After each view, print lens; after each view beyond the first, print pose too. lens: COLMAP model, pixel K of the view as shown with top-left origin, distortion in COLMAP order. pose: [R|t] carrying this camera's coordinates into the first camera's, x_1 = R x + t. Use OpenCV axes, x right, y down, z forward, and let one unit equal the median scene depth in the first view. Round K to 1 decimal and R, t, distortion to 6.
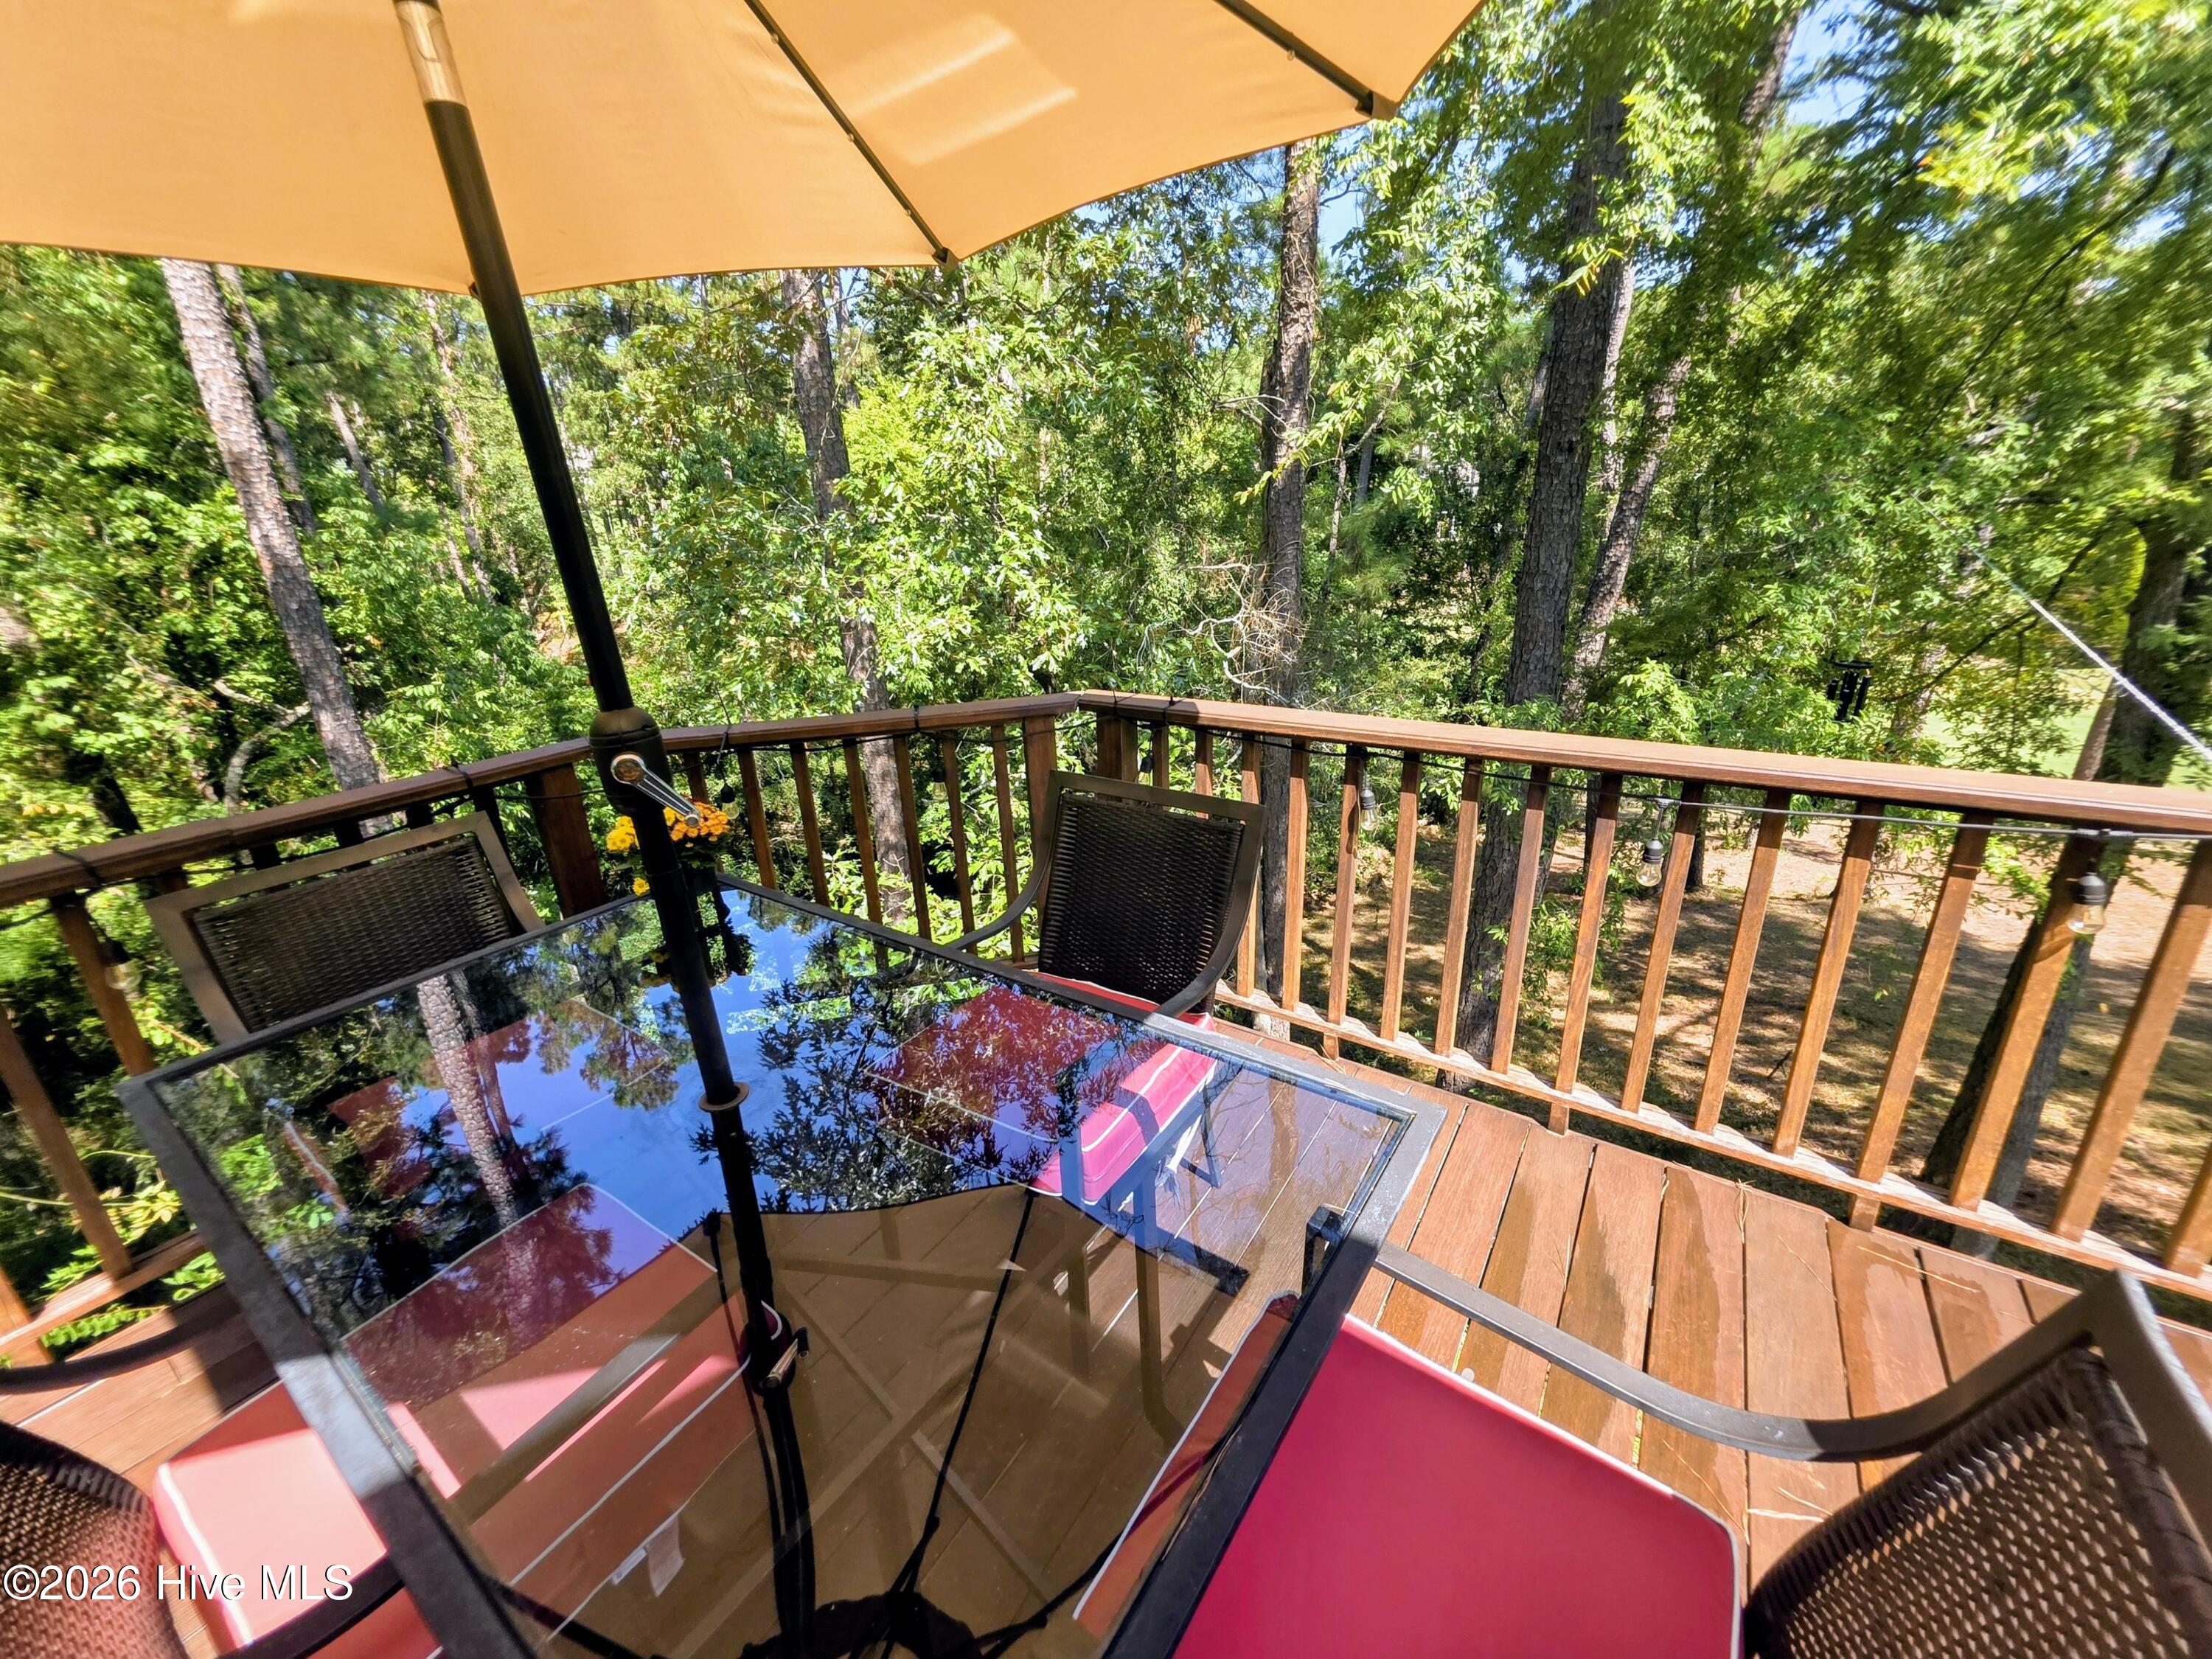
lens RADIAL K [[886.2, 0, 1102.2], [0, 886.2, 823.5], [0, 0, 1]] dist [0.001299, 0.000245]
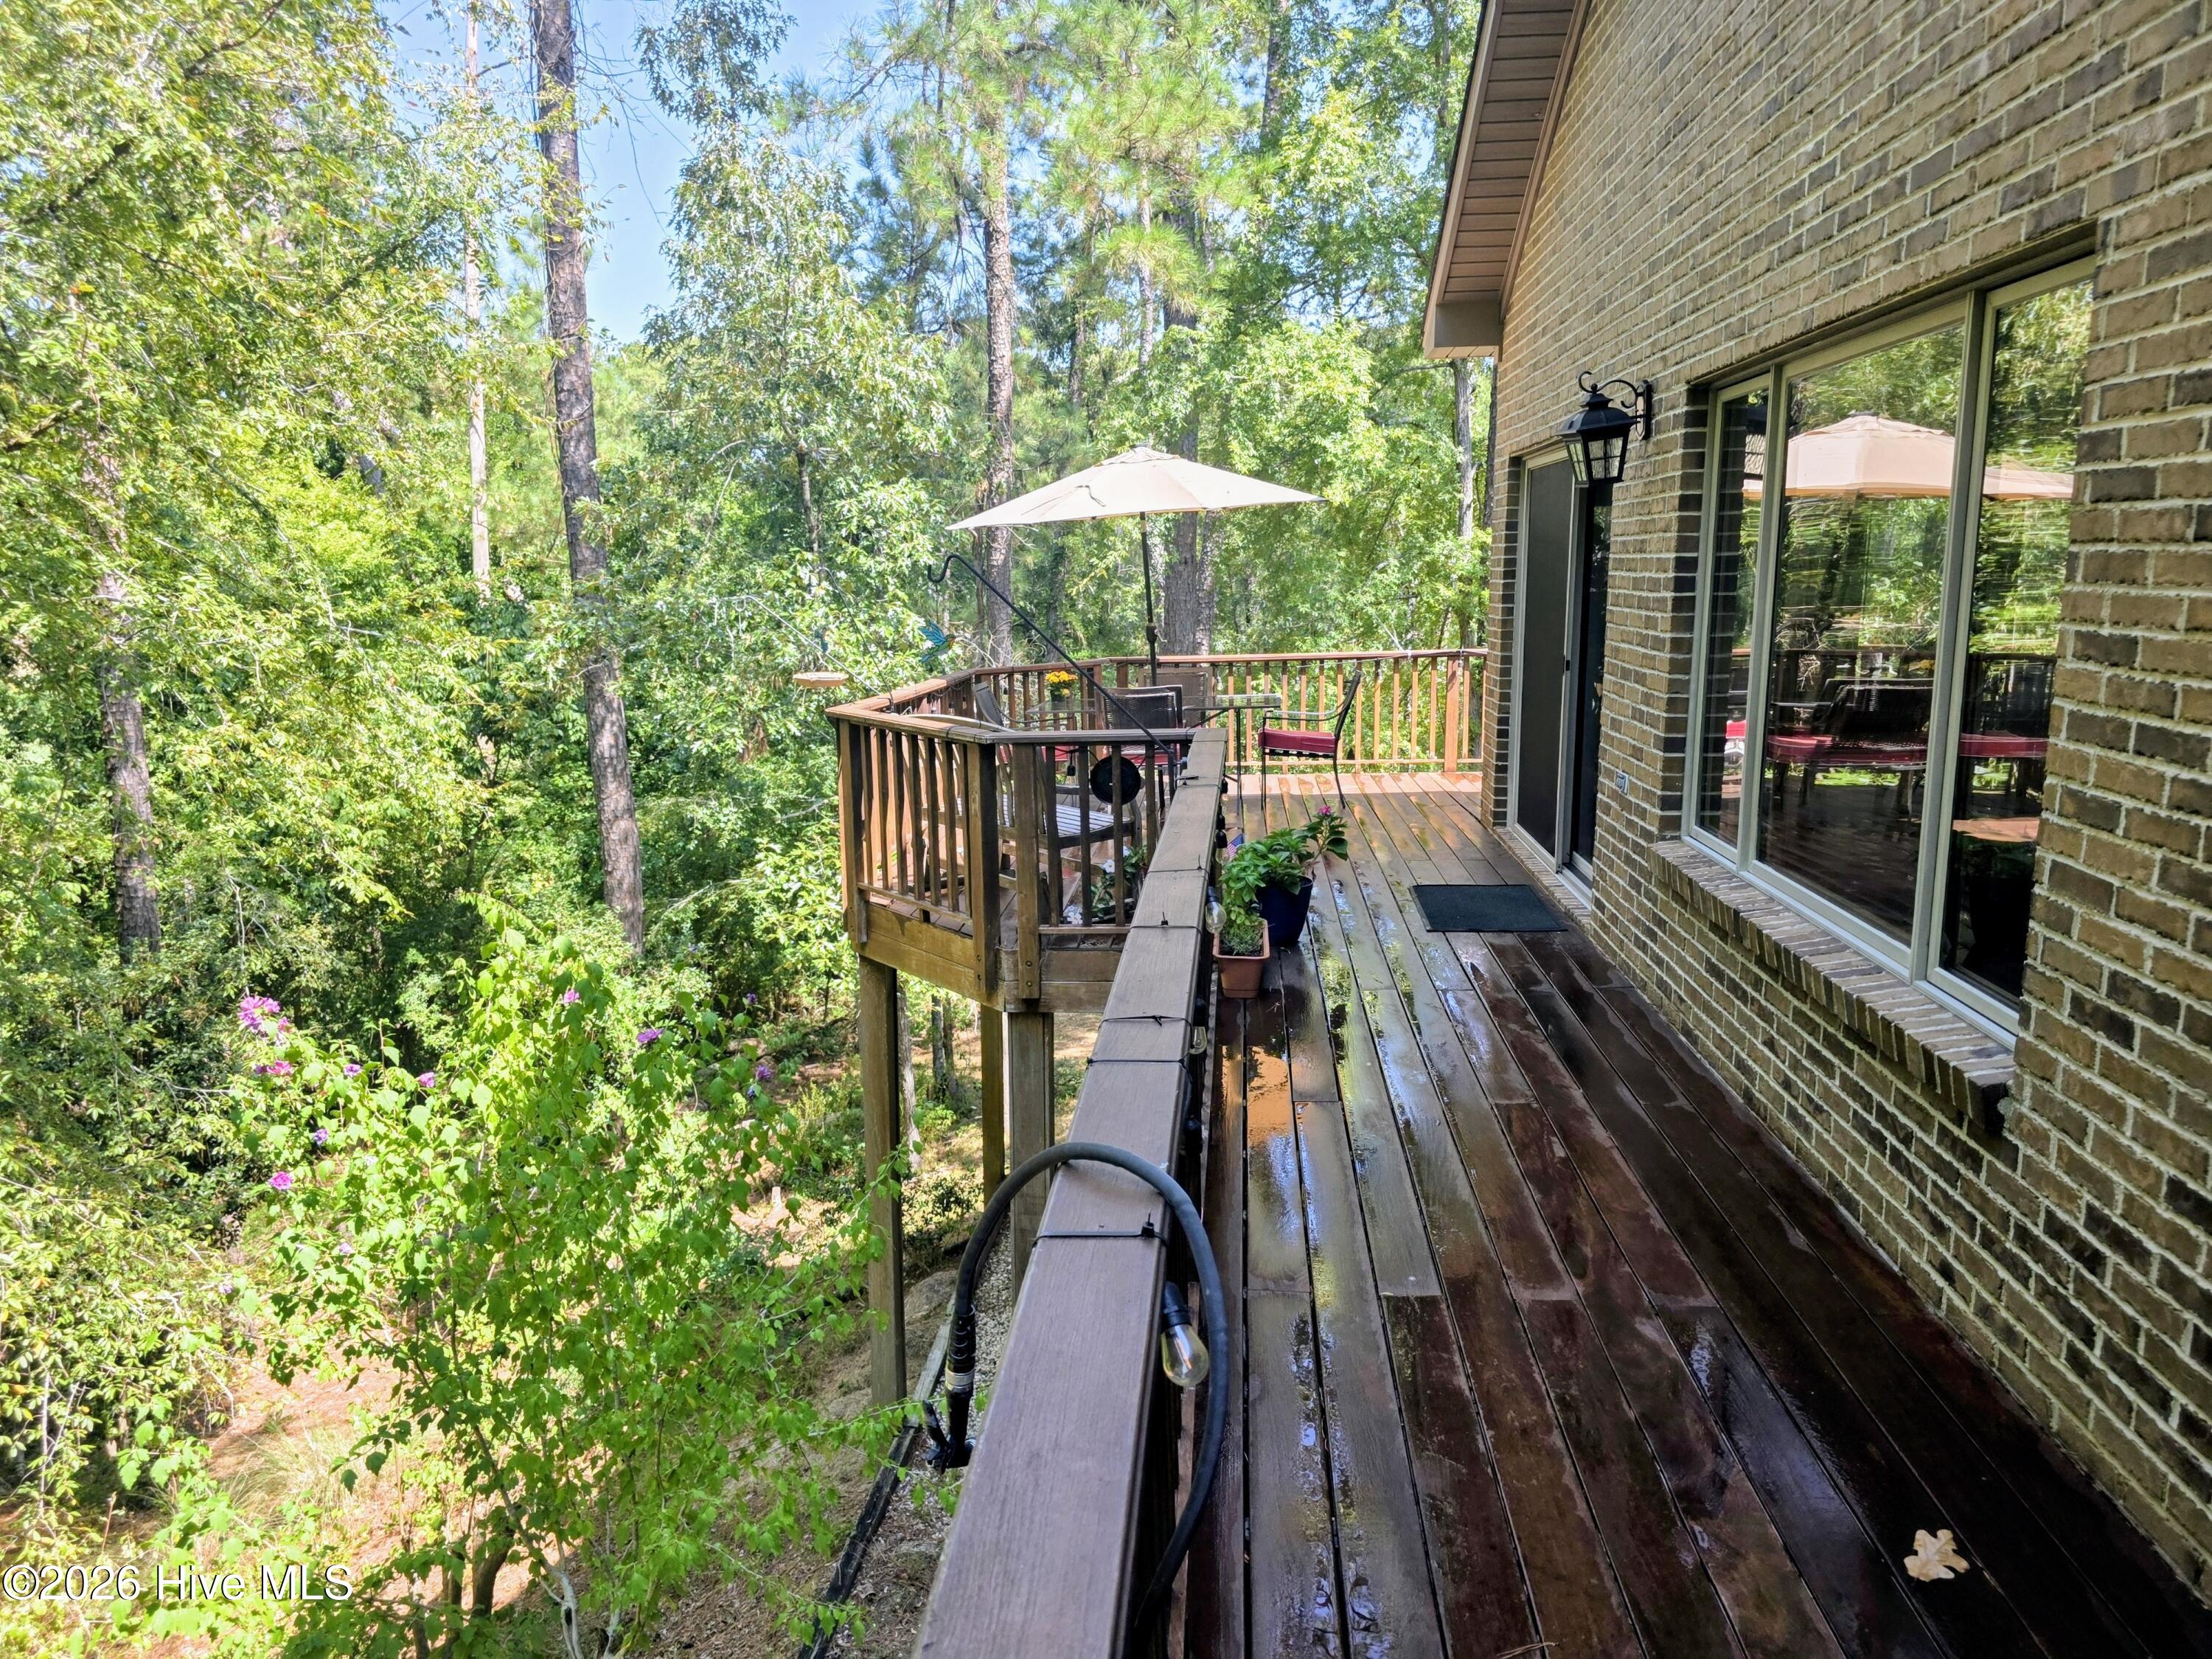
lens RADIAL K [[1472.1, 0, 1106.0], [0, 1472.1, 829.5], [0, 0, 1]] dist [0.066874, -0.091860]
pose [[0.878084, -0.059912, 0.474741, -1.046175], [0.149693, 0.976727, -0.153610, 0.503350], [-0.454489, 0.205948, 0.866617, -1.323117]]
